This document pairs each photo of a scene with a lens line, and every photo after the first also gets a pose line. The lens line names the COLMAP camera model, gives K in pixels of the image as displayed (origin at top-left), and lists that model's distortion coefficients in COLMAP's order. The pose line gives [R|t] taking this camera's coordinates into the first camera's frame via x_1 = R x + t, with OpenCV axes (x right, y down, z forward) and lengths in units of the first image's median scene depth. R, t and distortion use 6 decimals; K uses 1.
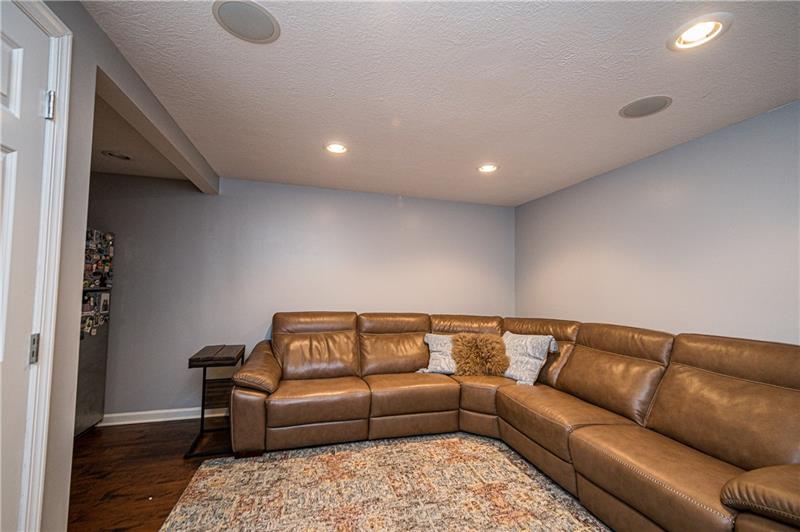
lens RADIAL K [[344.7, 0, 402.7], [0, 344.7, 264.6], [0, 0, 1]] dist [0.002385, 0.000063]
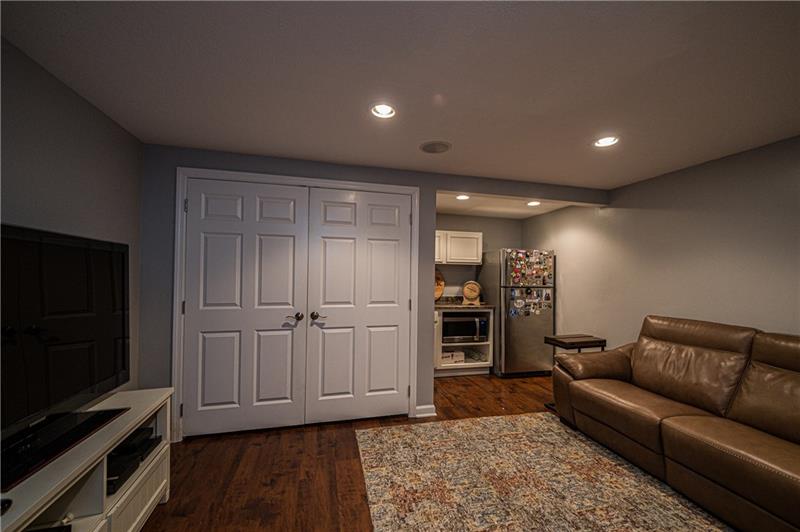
lens RADIAL K [[325.3, 0, 401.6], [0, 325.3, 267.8], [0, 0, 1]] dist [0.000366, -0.000094]
pose [[-0.040017, -0.032962, -0.998655, 0.745521], [0.040711, 0.998572, -0.034590, 0.011774], [0.998369, -0.042040, -0.038618, 0.472100]]
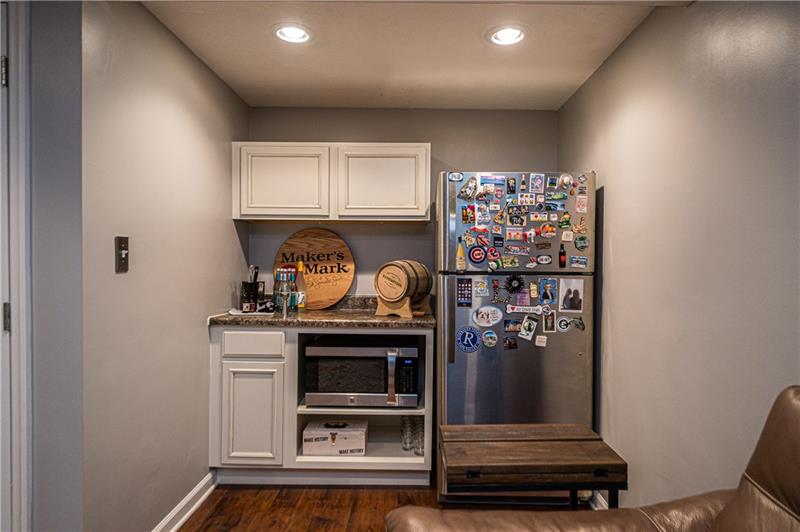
lens RADIAL K [[479.9, 0, 400.5], [0, 479.9, 268.0], [0, 0, 1]] dist [-0.008694, -0.000350]
pose [[-0.288012, -0.008256, -0.957591, -0.016592], [0.042889, 0.998848, -0.021512, 0.081776], [0.956666, -0.047266, -0.287327, 1.118928]]
